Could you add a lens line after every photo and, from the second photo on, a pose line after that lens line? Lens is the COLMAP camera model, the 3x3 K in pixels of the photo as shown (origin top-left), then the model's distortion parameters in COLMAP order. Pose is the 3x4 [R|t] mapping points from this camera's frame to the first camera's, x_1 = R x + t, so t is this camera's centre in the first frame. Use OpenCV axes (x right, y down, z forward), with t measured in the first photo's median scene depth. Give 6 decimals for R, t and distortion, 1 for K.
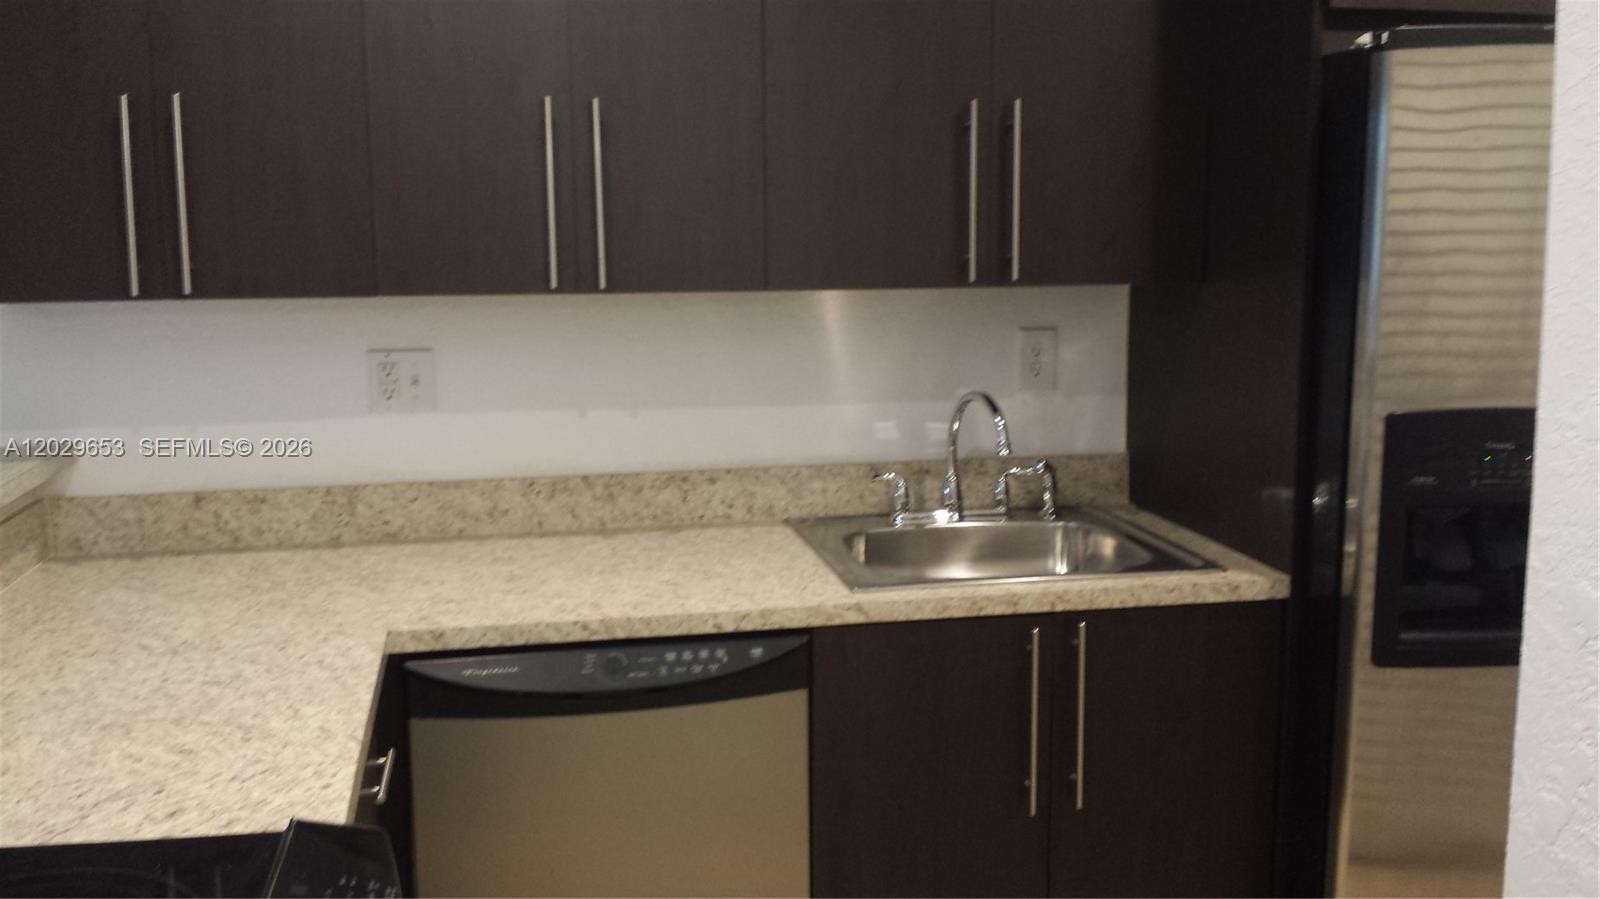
lens RADIAL K [[1421.7, 0, 796.1], [0, 1421.7, 443.8], [0, 0, 1]] dist [0.088161, 0.005784]
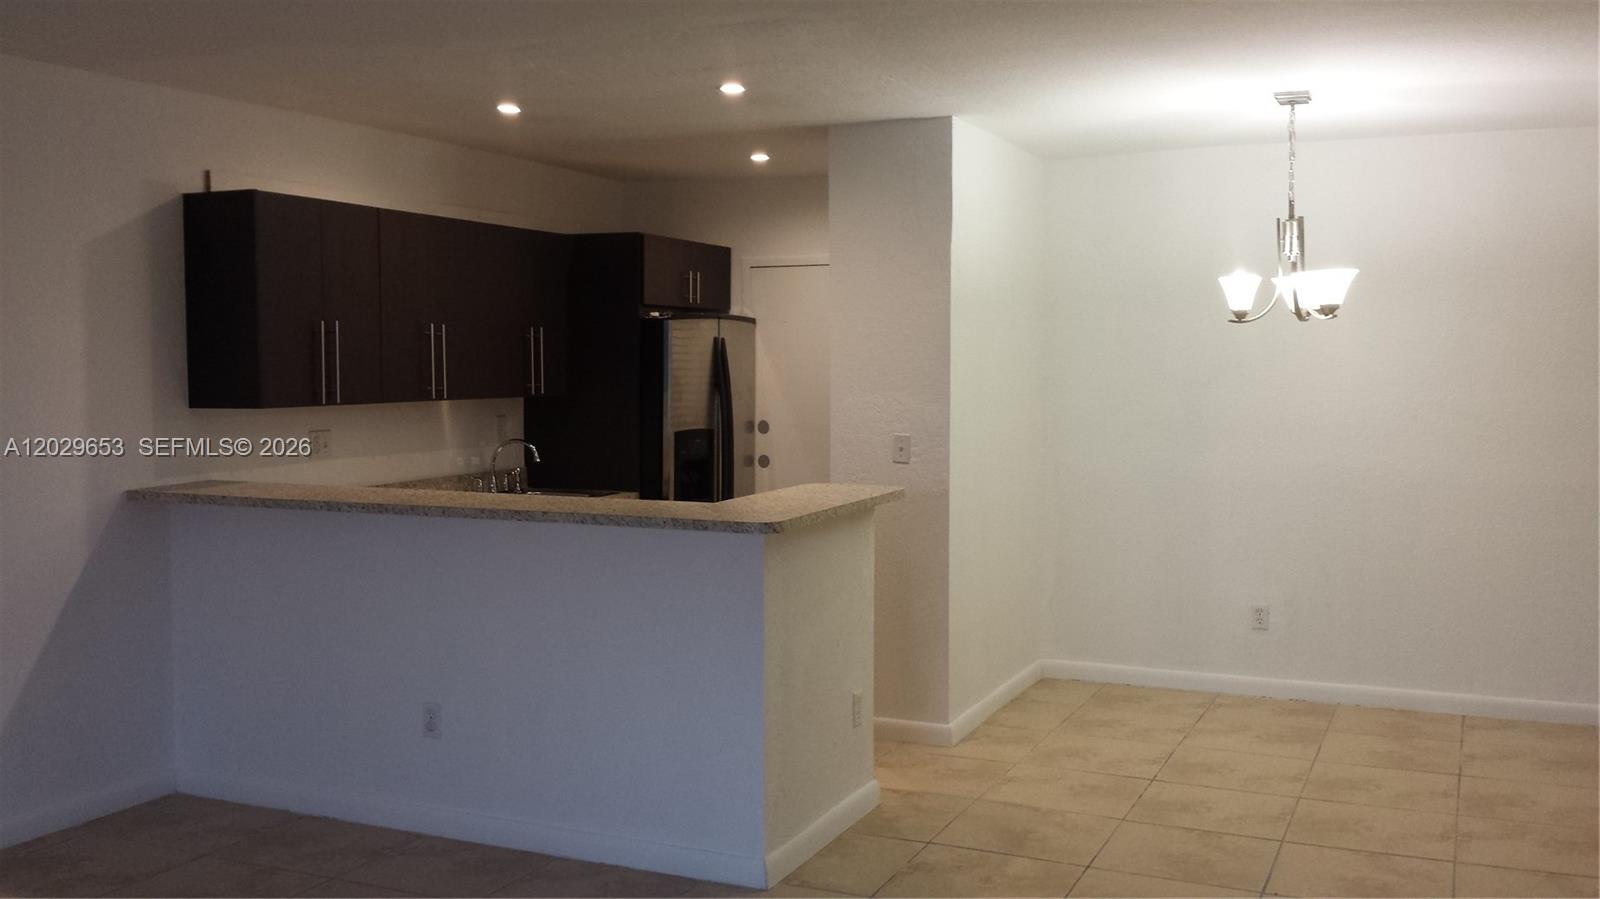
lens RADIAL K [[1421.7, 0, 800.0], [0, 1421.7, 449.6], [0, 0, 1]] dist [0.088161, 0.005784]
pose [[0.571639, -0.049852, 0.818990, -1.636557], [0.126821, 0.991526, -0.028165, 0.115281], [-0.810645, 0.119965, 0.573117, -0.822483]]
